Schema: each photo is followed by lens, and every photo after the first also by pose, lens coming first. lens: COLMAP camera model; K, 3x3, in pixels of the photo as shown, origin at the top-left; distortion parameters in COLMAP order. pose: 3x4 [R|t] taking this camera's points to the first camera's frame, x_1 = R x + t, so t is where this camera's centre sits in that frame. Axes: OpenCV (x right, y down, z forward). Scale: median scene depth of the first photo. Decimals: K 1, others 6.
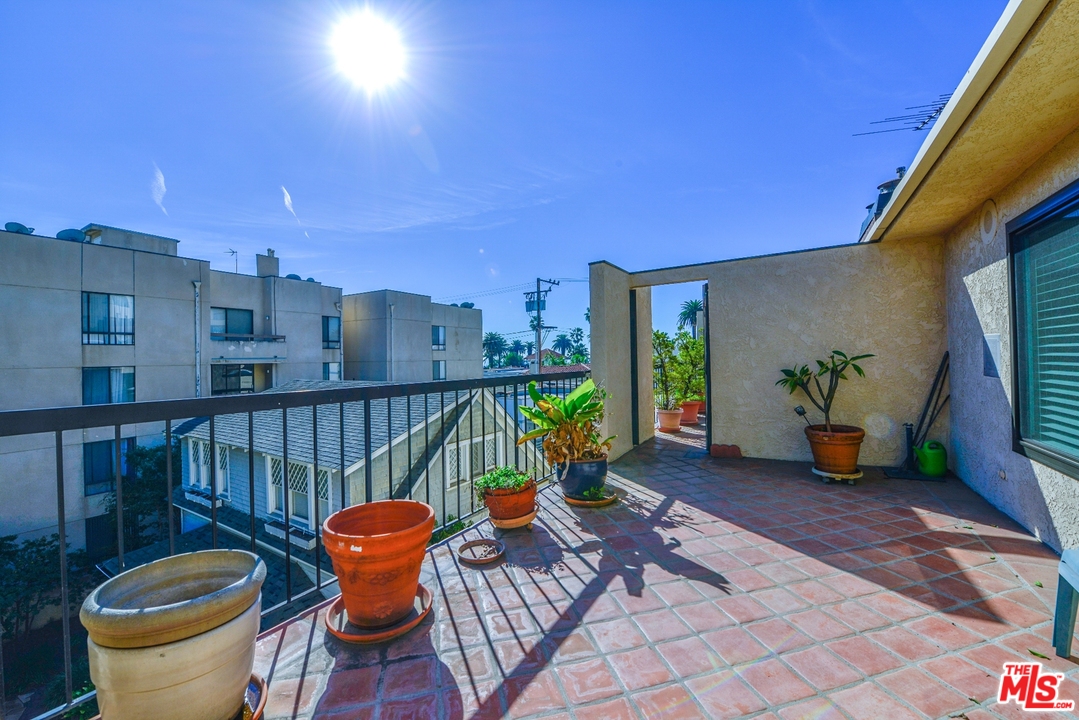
lens RADIAL K [[432.6, 0, 542.5], [0, 432.6, 360.3], [0, 0, 1]] dist [-0.014091, -0.001426]
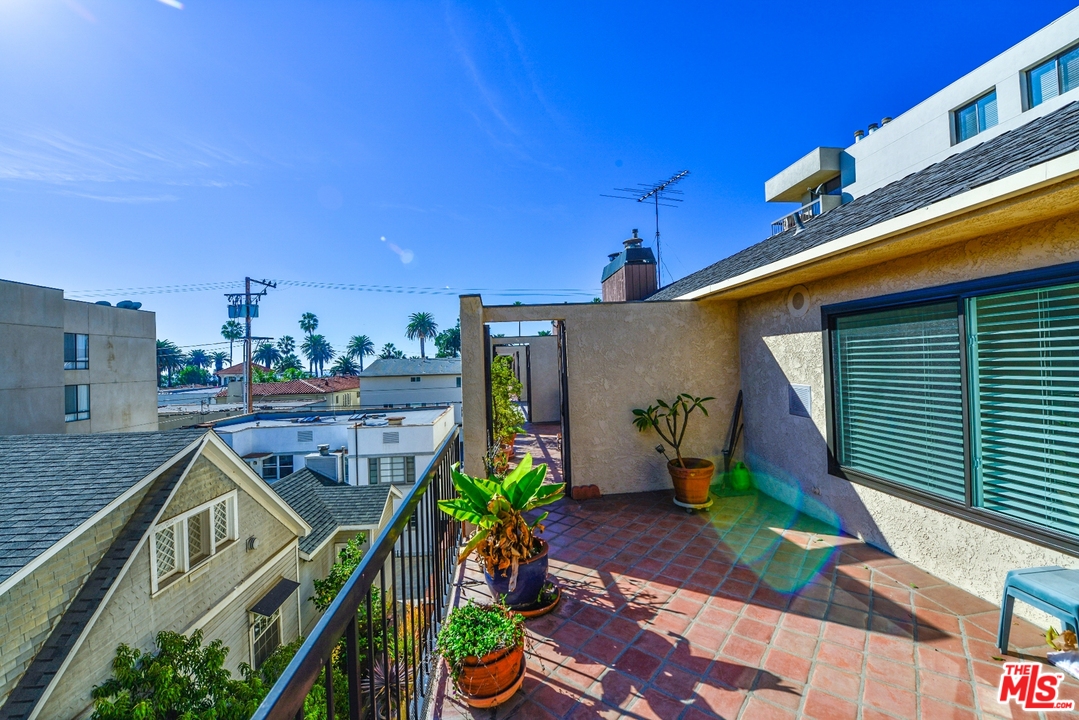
lens RADIAL K [[432.6, 0, 541.3], [0, 432.6, 356.8], [0, 0, 1]] dist [-0.014091, -0.001426]
pose [[0.810078, -0.001629, 0.586320, -0.295109], [0.019355, 0.999525, -0.023964, -0.098211], [-0.586003, 0.030761, 0.809725, 0.280446]]
